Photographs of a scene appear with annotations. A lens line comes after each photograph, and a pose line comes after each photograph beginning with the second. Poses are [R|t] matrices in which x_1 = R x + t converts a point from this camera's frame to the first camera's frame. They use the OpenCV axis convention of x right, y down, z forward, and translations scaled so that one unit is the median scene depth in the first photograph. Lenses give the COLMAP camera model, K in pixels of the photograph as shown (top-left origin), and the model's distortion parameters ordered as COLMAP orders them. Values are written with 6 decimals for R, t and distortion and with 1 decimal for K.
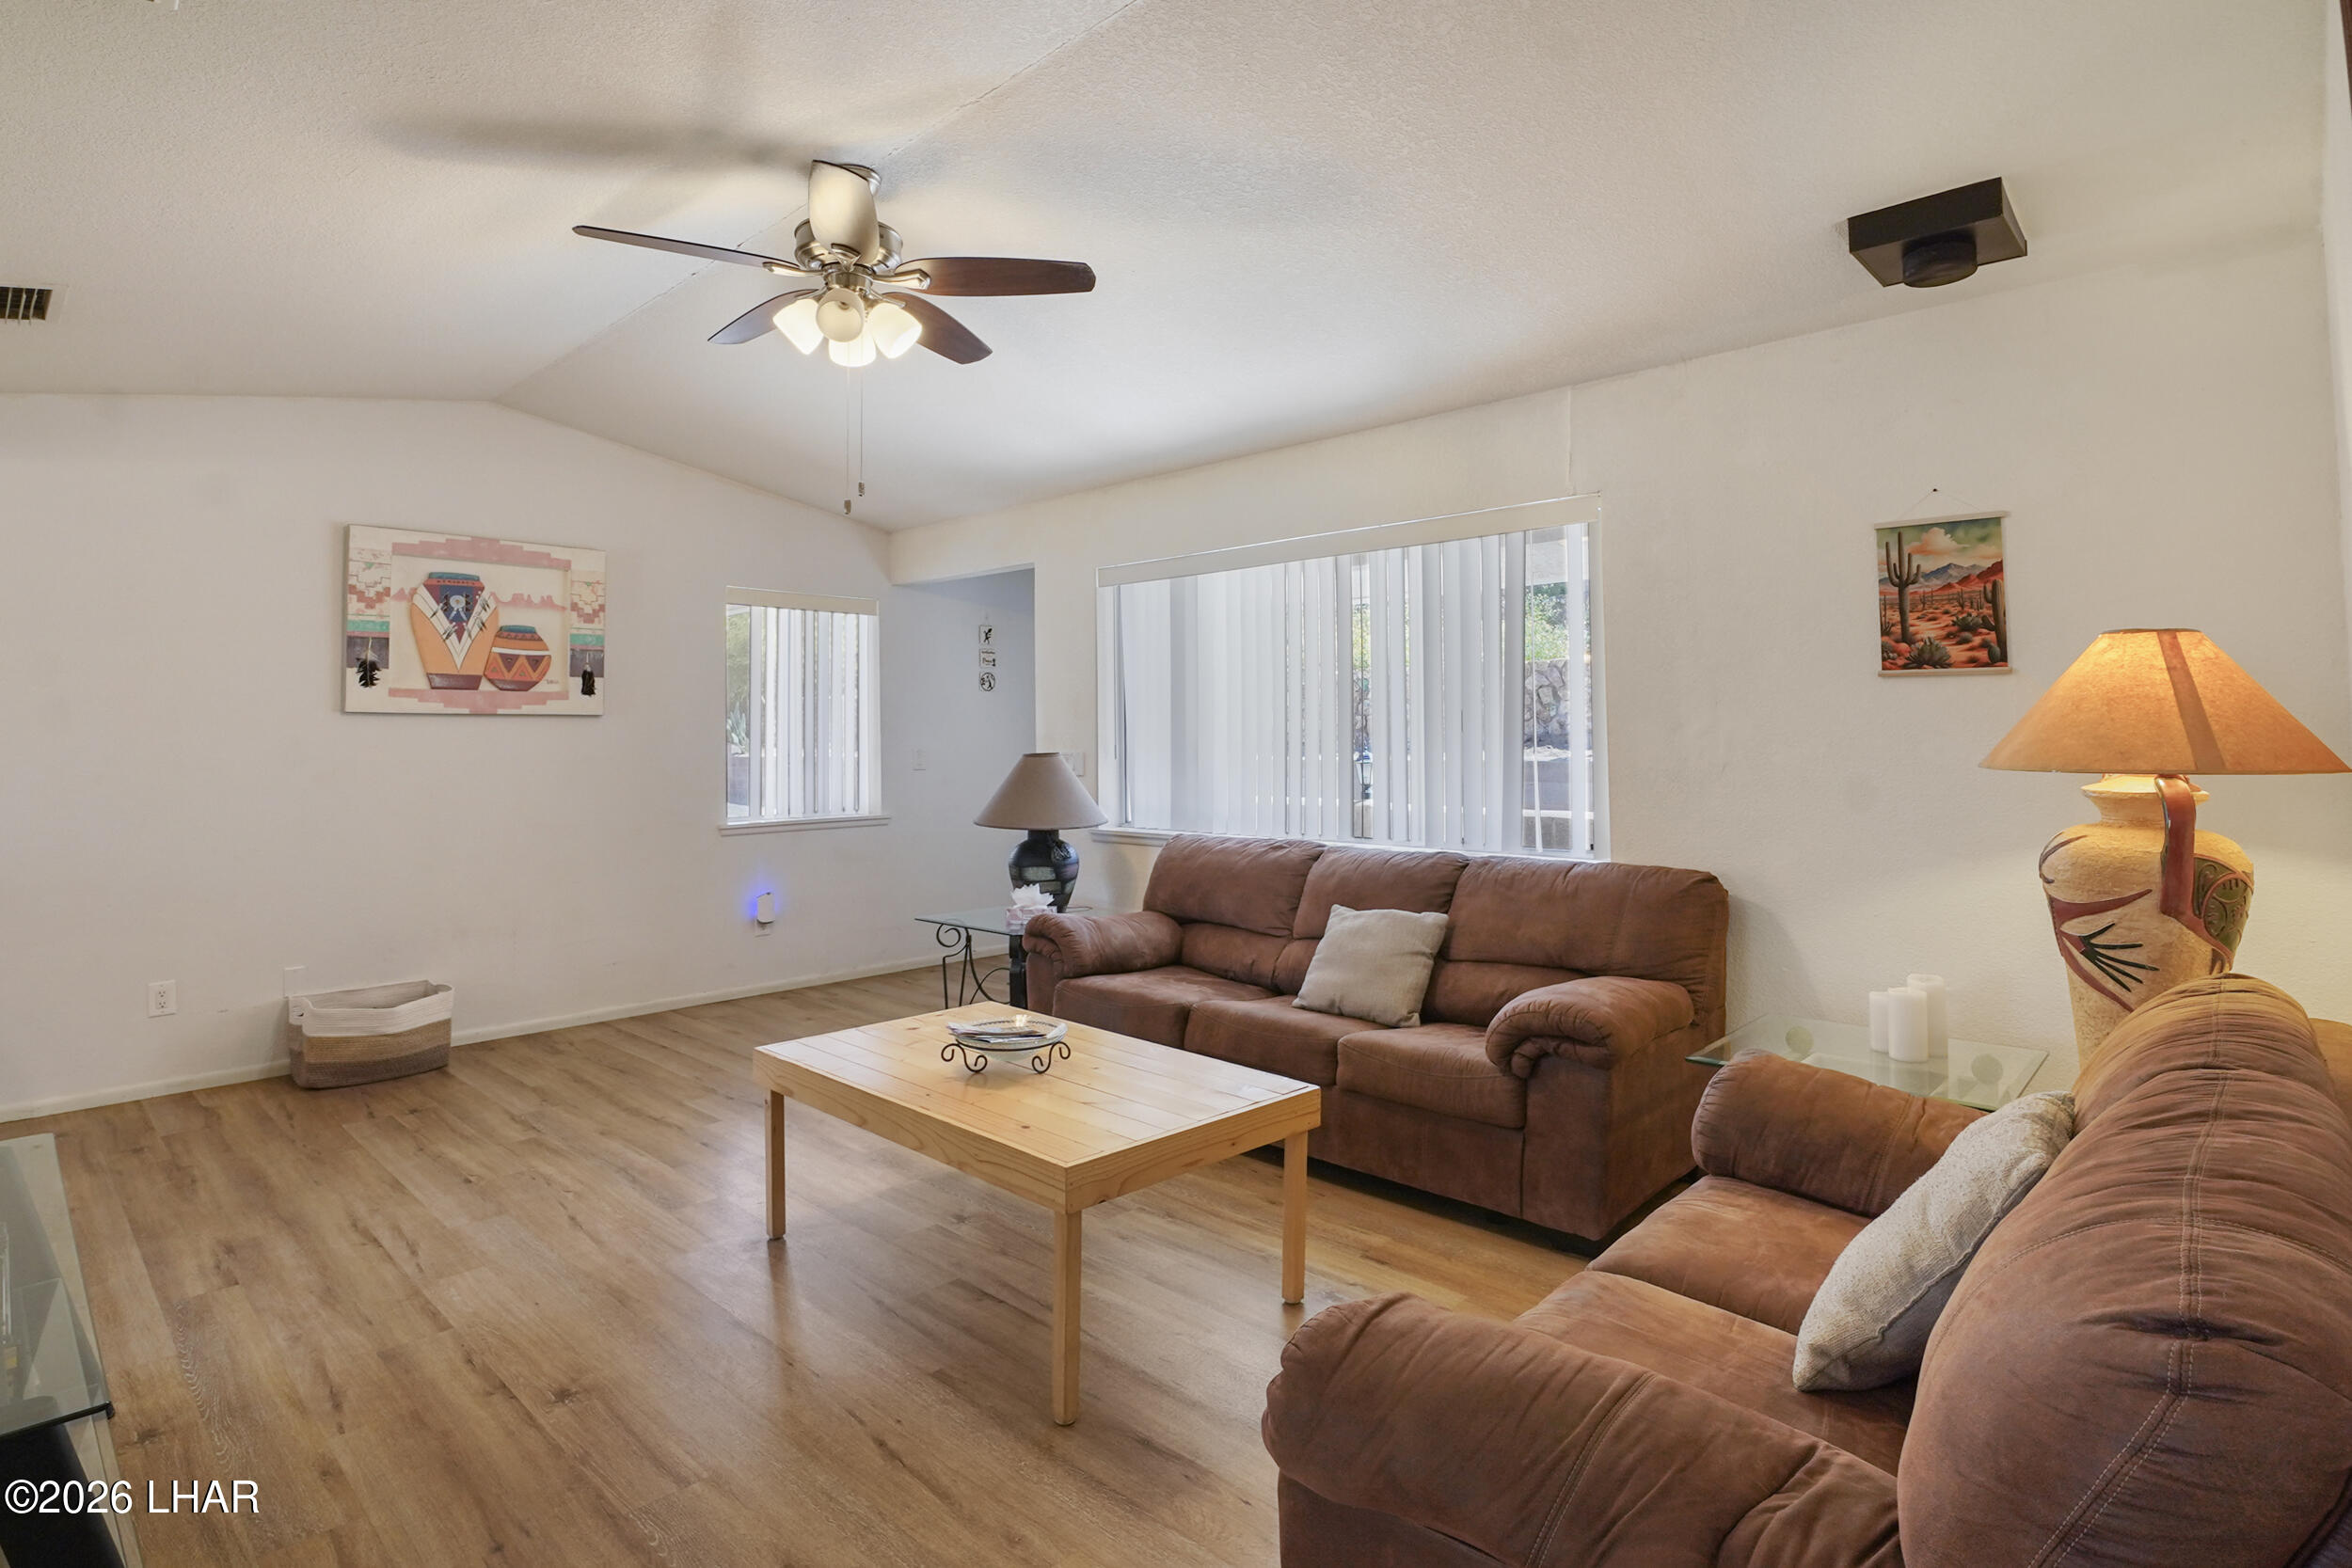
lens RADIAL K [[1192.4, 0, 1167.6], [0, 1192.4, 685.7], [0, 0, 1]] dist [-0.014278, -0.000203]
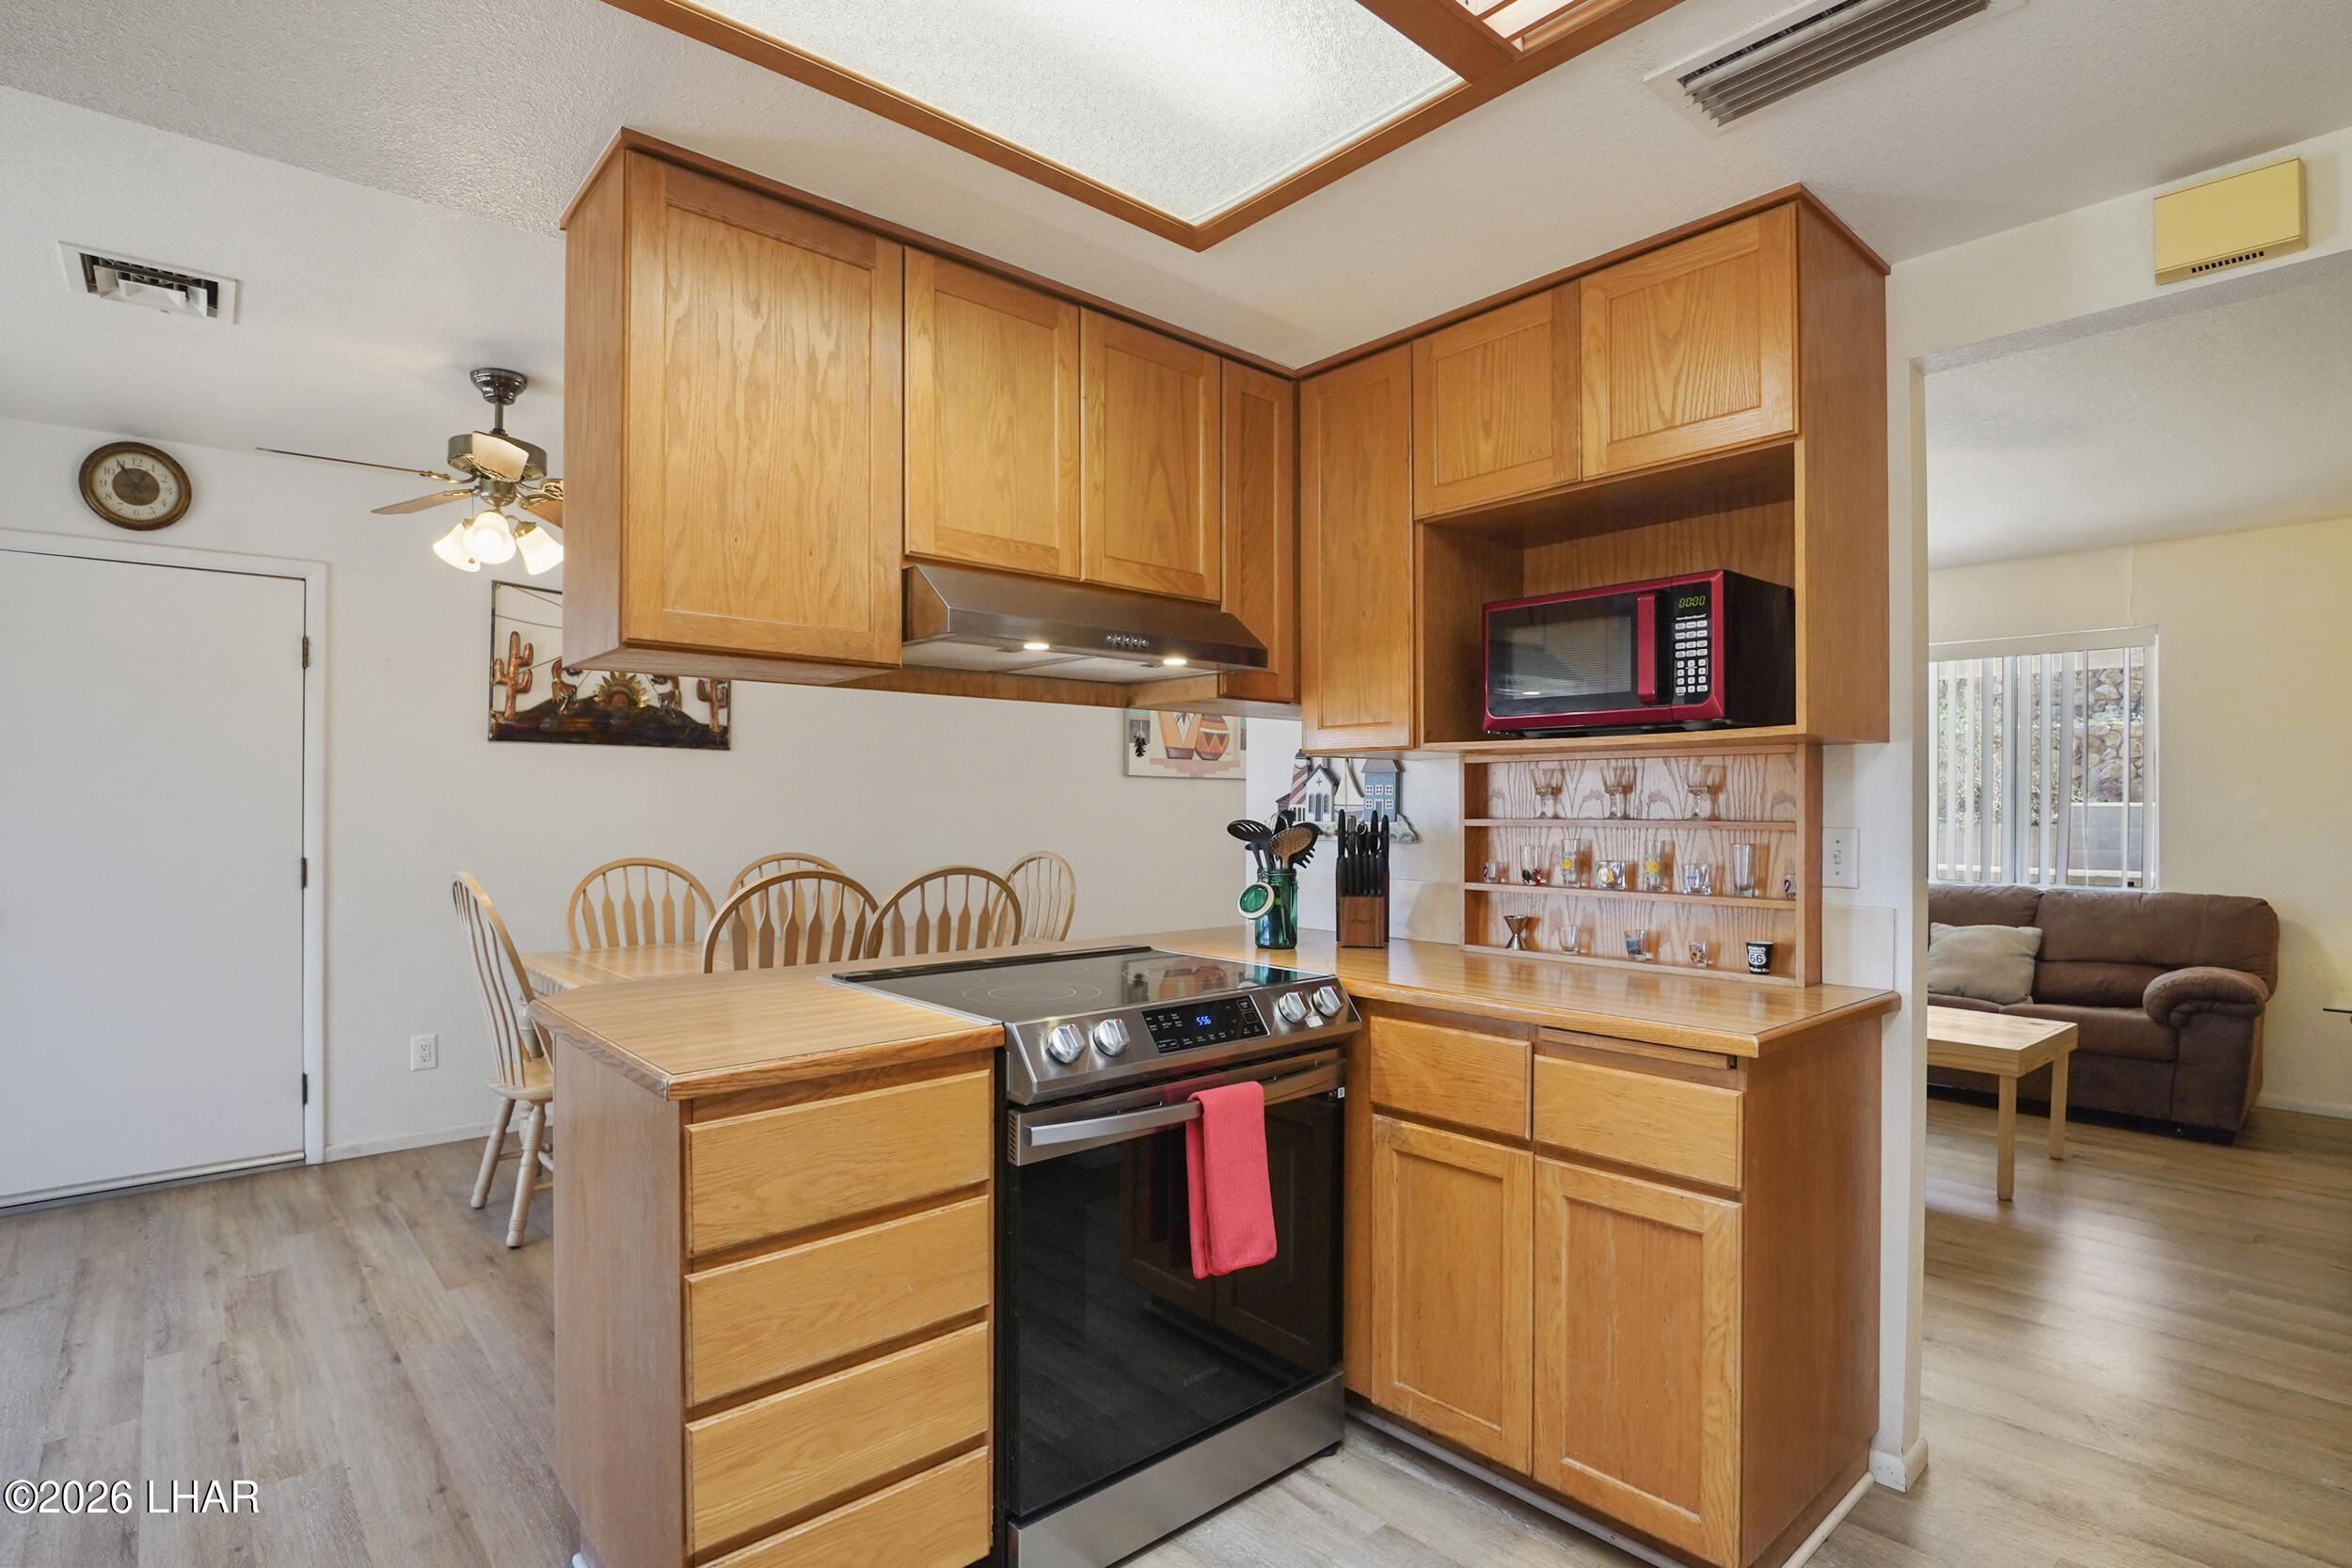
lens RADIAL K [[1141.6, 0, 1180.8], [0, 1141.6, 803.4], [0, 0, 1]] dist [-0.032493, -0.001154]
pose [[0.996237, 0.011681, -0.085876, -0.513400], [-0.007883, 0.998981, 0.044437, -0.004344], [0.086308, -0.043593, 0.995314, -0.303398]]
